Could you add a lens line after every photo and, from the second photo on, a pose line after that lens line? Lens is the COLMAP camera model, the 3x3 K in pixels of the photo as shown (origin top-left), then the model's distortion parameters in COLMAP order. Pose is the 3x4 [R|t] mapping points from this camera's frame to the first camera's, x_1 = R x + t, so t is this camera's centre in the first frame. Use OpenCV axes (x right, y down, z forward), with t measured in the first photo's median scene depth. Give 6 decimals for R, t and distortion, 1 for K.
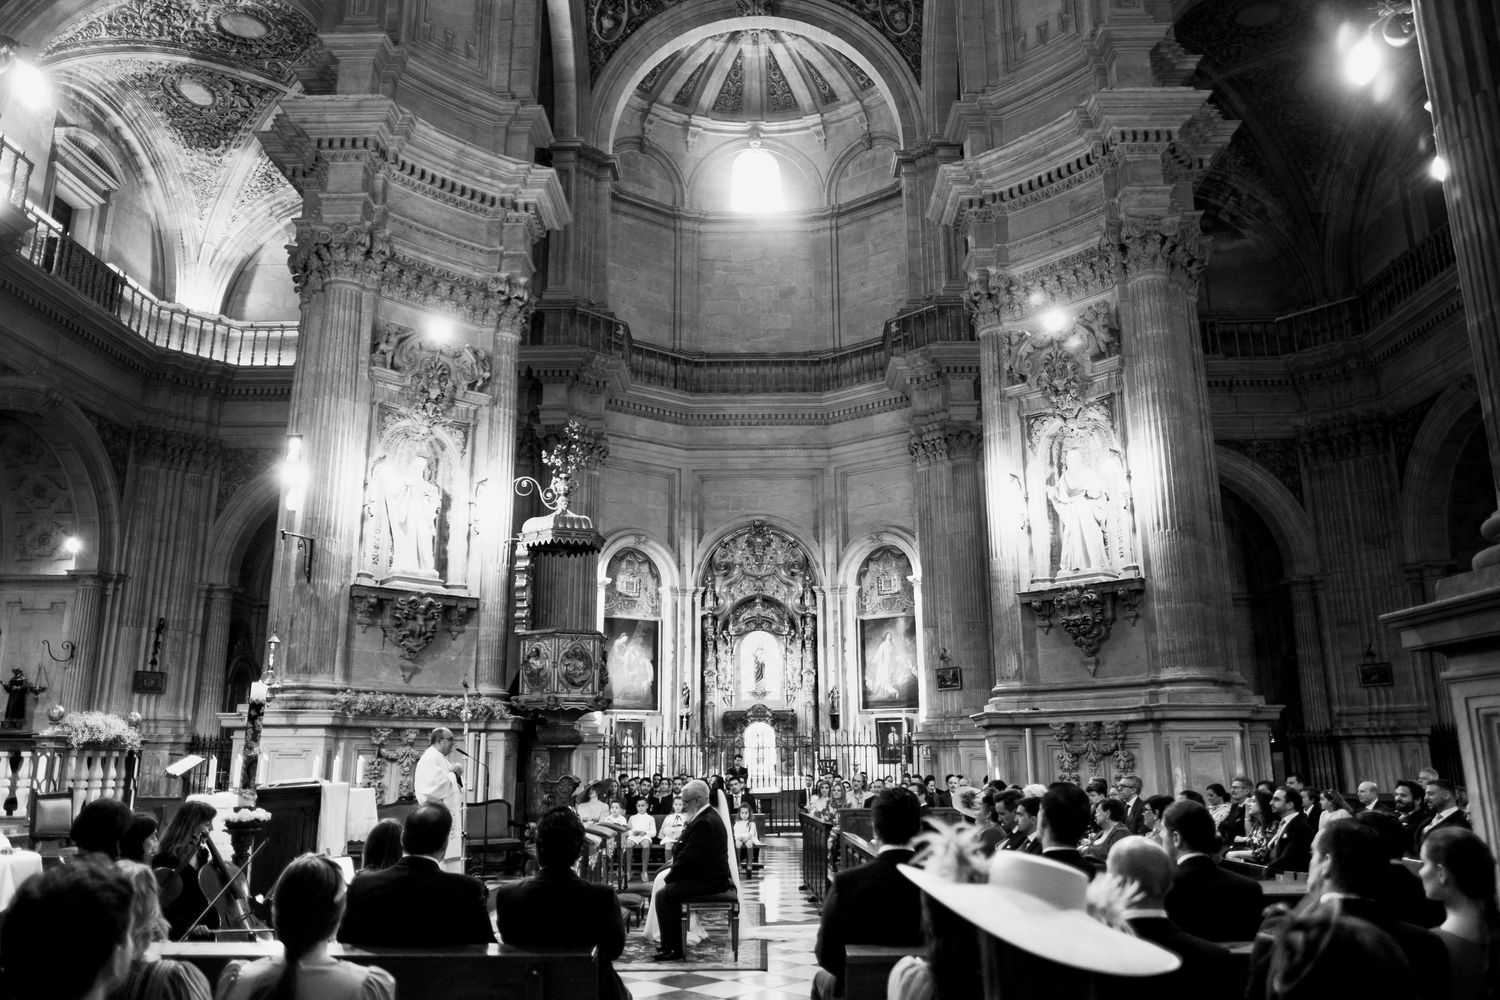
lens RADIAL K [[1070.7, 0, 757.8], [0, 1070.7, 507.9], [0, 0, 1]] dist [0.000505, 0.001287]
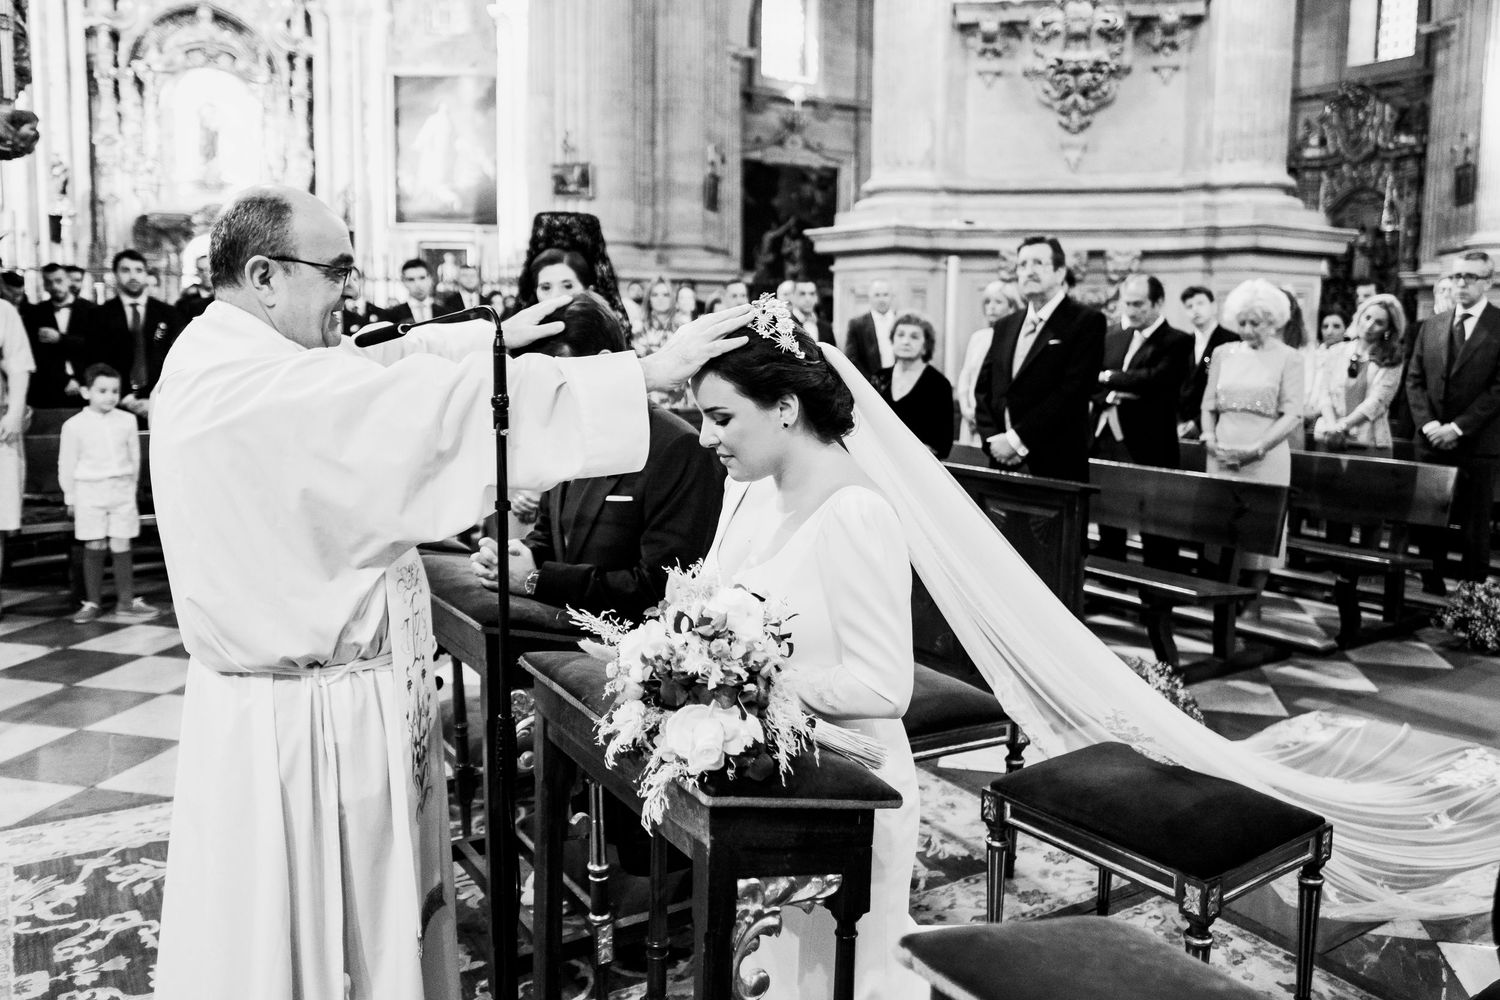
lens RADIAL K [[1179.8, 0, 780.3], [0, 1179.8, 449.7], [0, 0, 1]] dist [-0.014119, -0.000939]
pose [[0.836664, -0.039626, 0.546282, -0.102055], [-0.148853, 0.943390, 0.296409, 0.086680], [-0.527102, -0.329310, 0.783402, 0.351851]]
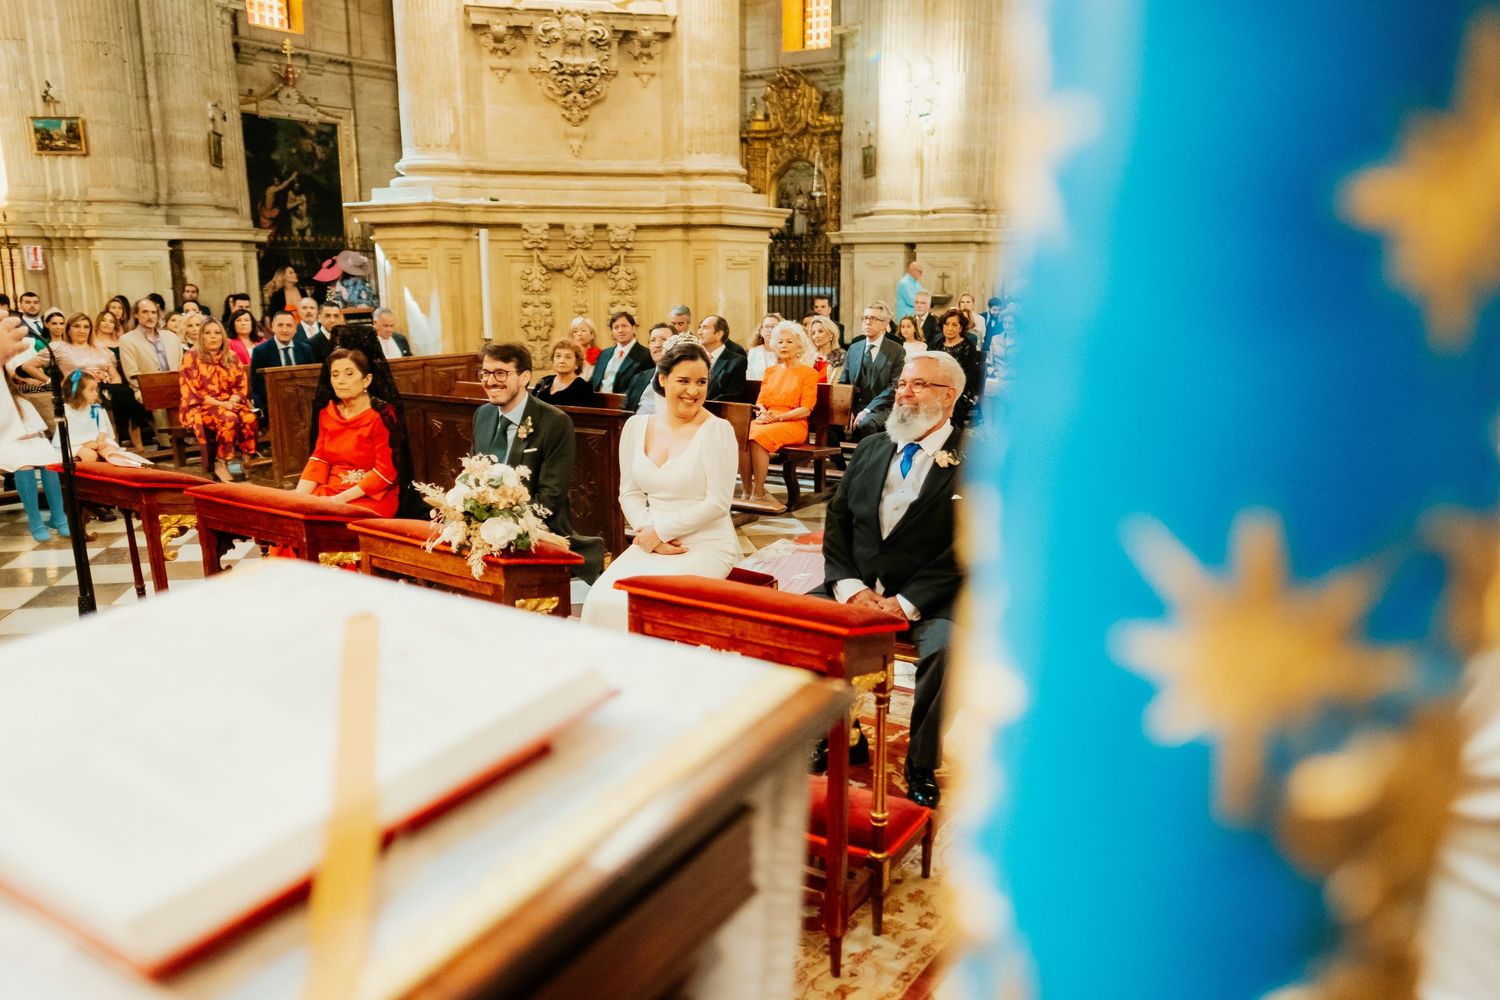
lens RADIAL K [[1114.7, 0, 757.3], [0, 1114.7, 517.6], [0, 0, 1]] dist [-0.005740, 0.000269]
pose [[0.547223, -0.174207, 0.818657, -0.158298], [-0.203230, 0.921173, 0.331869, 0.070801], [-0.811939, -0.347982, 0.468683, 0.315817]]
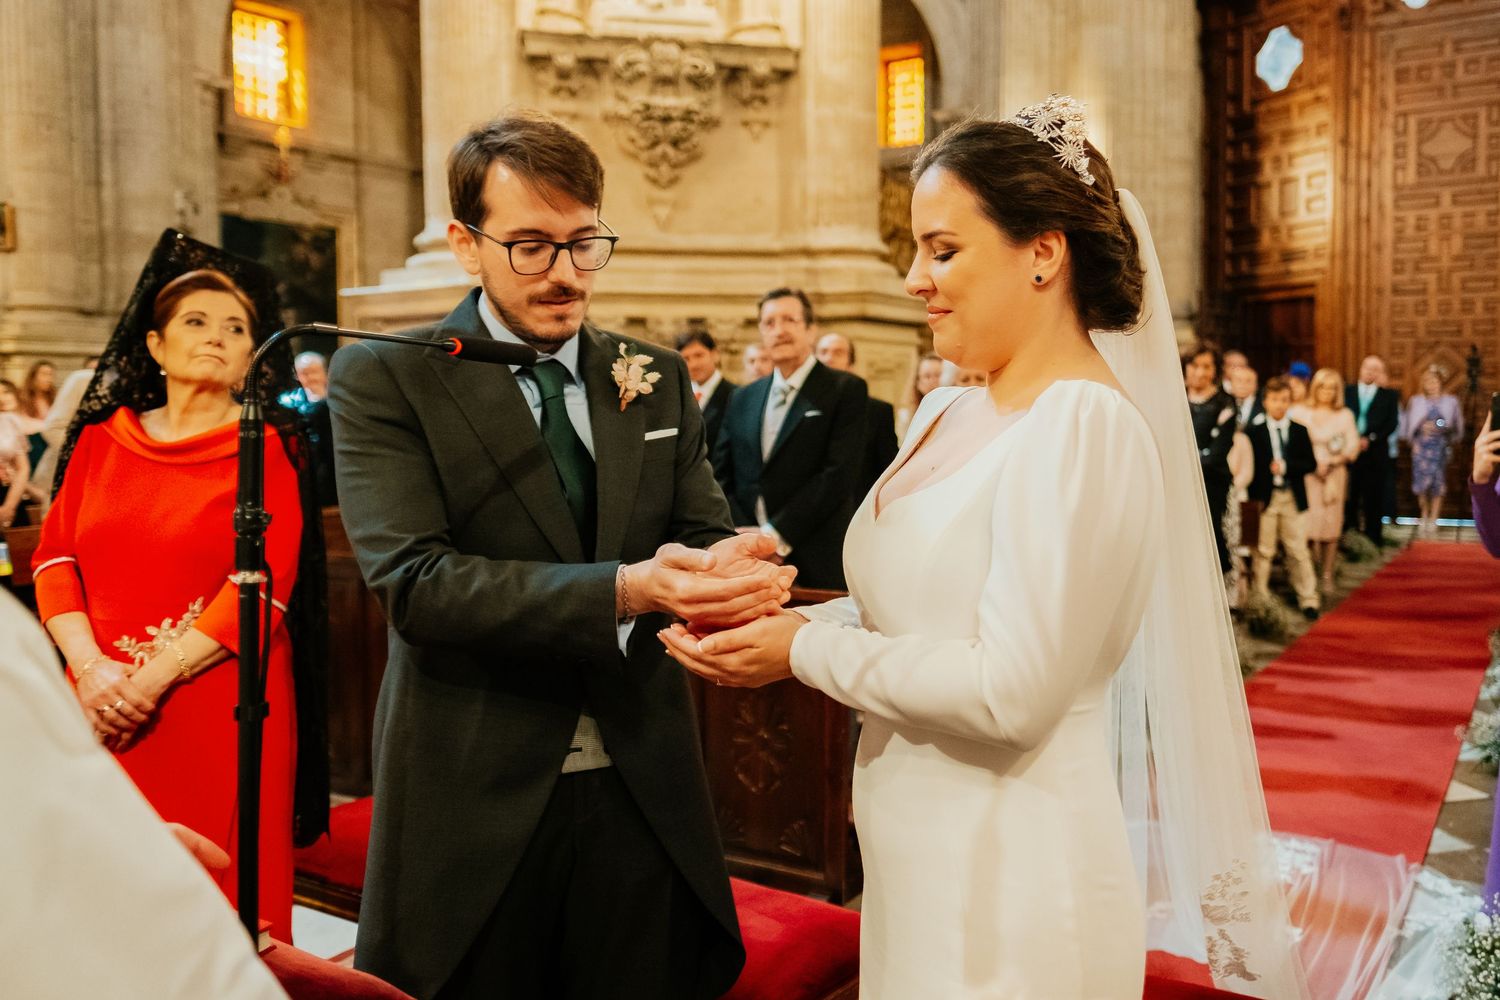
lens RADIAL K [[1232.7, 0, 827.3], [0, 1232.7, 475.1], [0, 0, 1]] dist [-0.016981, 0.009553]
pose [[0.520781, -0.044033, 0.852554, -0.093753], [-0.199755, 0.964660, 0.171843, 0.098731], [-0.829991, -0.259794, 0.493581, 0.397649]]
